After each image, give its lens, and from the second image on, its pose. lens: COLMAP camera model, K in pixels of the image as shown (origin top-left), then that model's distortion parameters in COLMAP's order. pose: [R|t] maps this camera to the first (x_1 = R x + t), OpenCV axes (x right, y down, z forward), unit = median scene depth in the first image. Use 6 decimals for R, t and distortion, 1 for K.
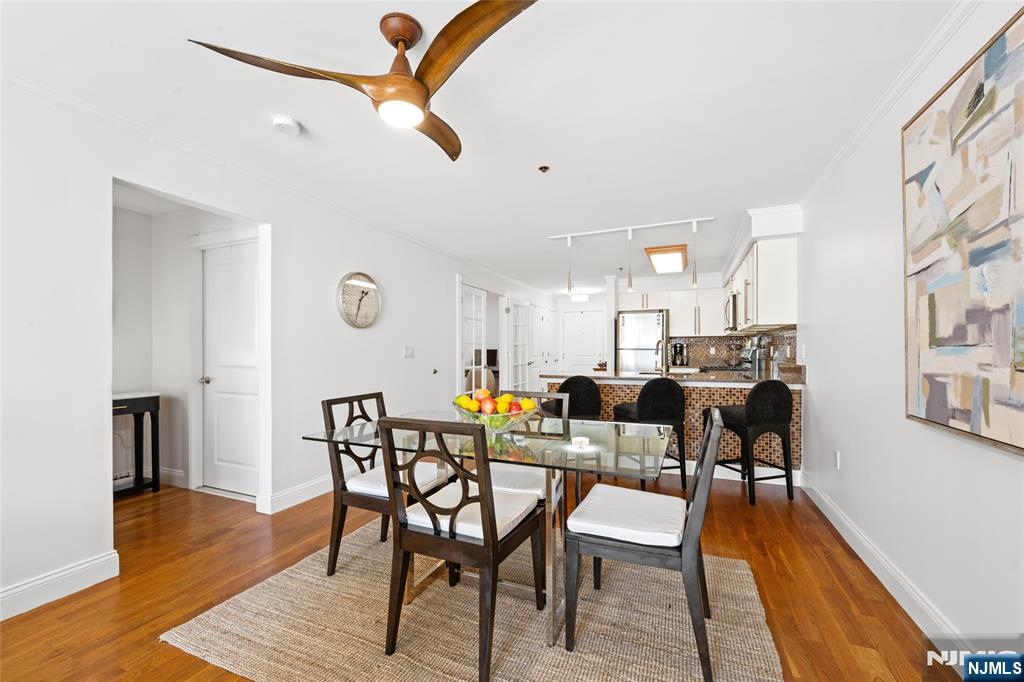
lens RADIAL K [[410.6, 0, 513.0], [0, 410.6, 351.7], [0, 0, 1]] dist [-0.007889, -0.001732]
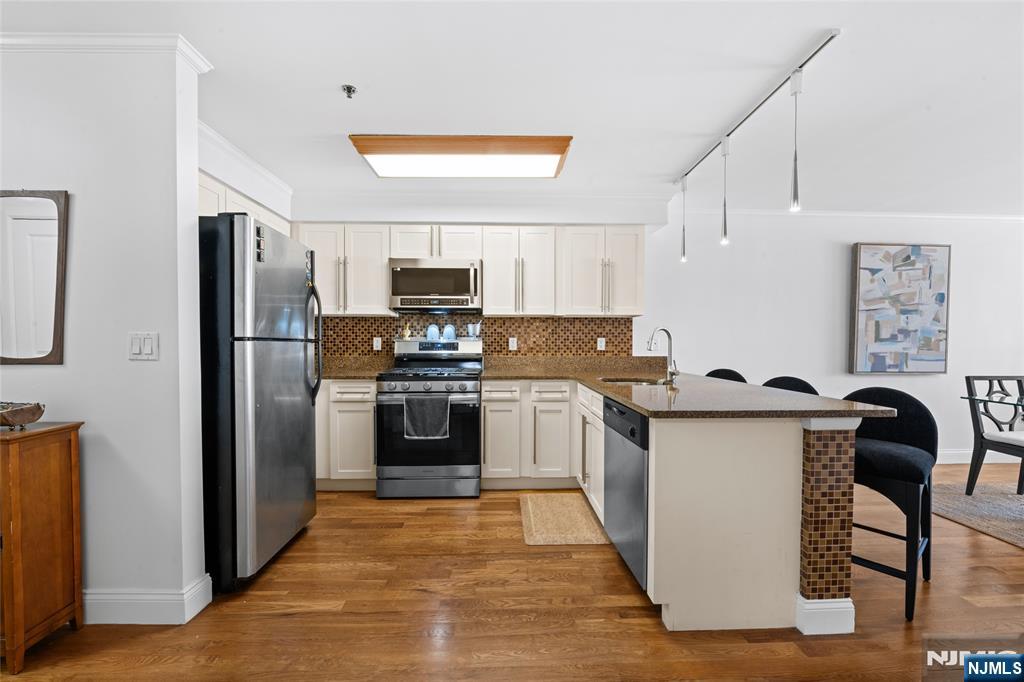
lens RADIAL K [[423.7, 0, 513.0], [0, 423.7, 350.2], [0, 0, 1]] dist [-0.010285, -0.000454]
pose [[-0.417338, -0.017706, 0.908579, -0.369275], [0.001518, 0.999795, 0.020180, -0.015672], [-0.908750, 0.009801, -0.417225, 3.969352]]
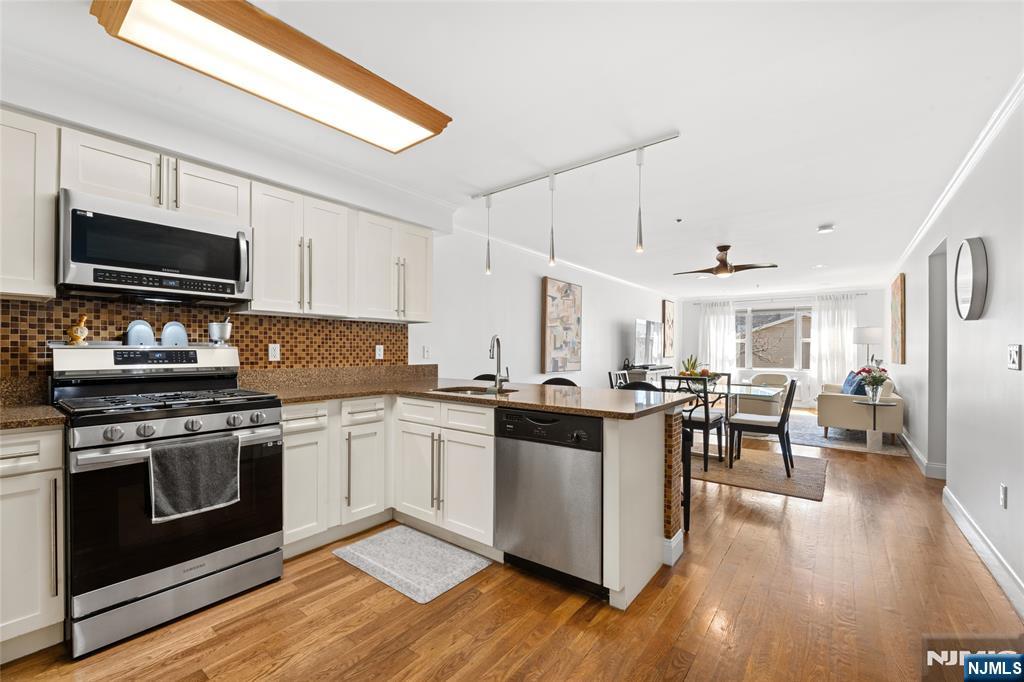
lens RADIAL K [[423.7, 0, 512.7], [0, 423.7, 350.3], [0, 0, 1]] dist [-0.010285, -0.000454]
pose [[-0.965958, -0.001754, 0.258693, 0.431706], [-0.001009, 0.999995, 0.003013, -0.018083], [-0.258697, 0.002649, -0.965955, 4.405348]]
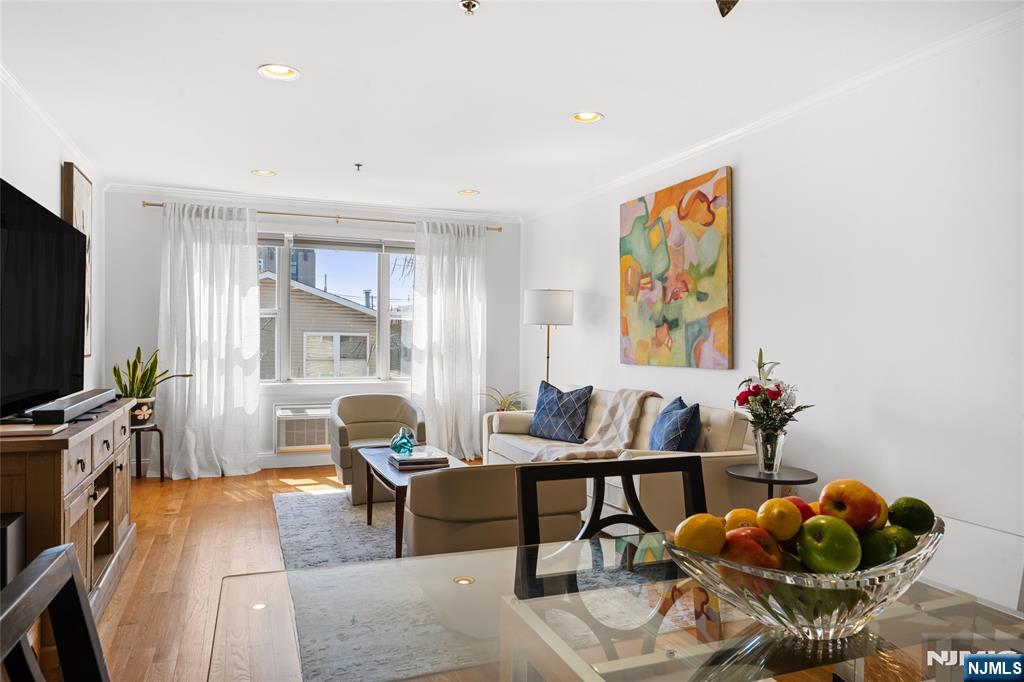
lens RADIAL K [[671.5, 0, 508.5], [0, 671.5, 349.2], [0, 0, 1]] dist [-0.002645, -0.000982]
pose [[-0.715161, 0.005938, -0.698934, 0.550560], [-0.009266, 0.999796, 0.017975, -0.010787], [0.698898, 0.019331, -0.714960, 1.479010]]
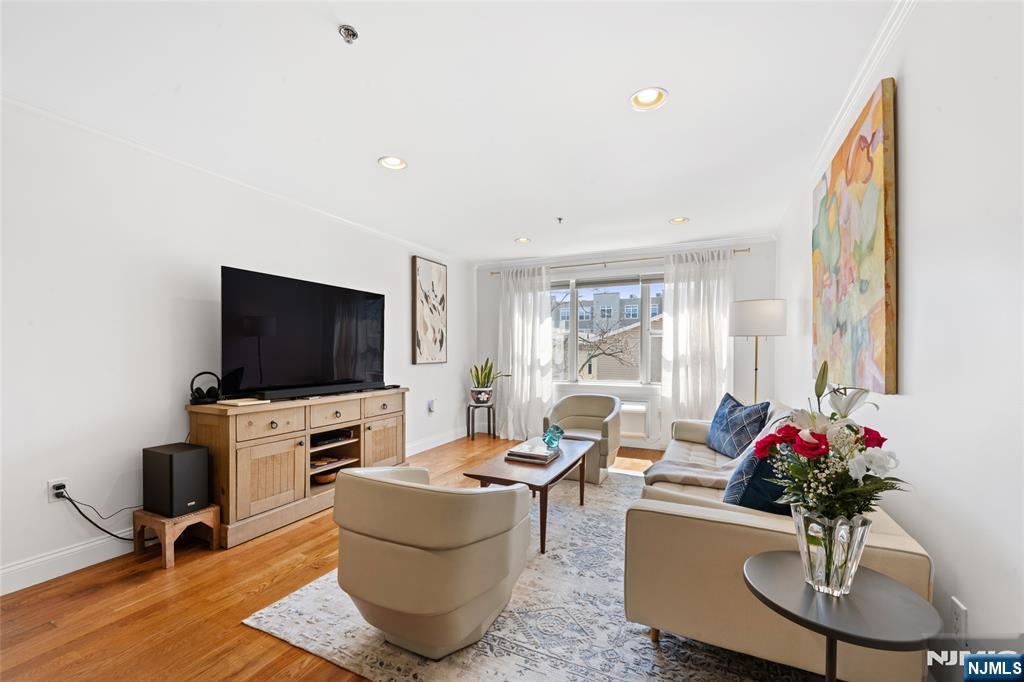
lens RADIAL K [[410.6, 0, 516.0], [0, 410.6, 358.1], [0, 0, 1]] dist [-0.007889, -0.001732]
pose [[-0.998970, -0.000068, 0.045379, -0.921109], [0.000732, 0.999845, 0.017601, -0.002650], [-0.045373, 0.017616, -0.998815, 1.271321]]
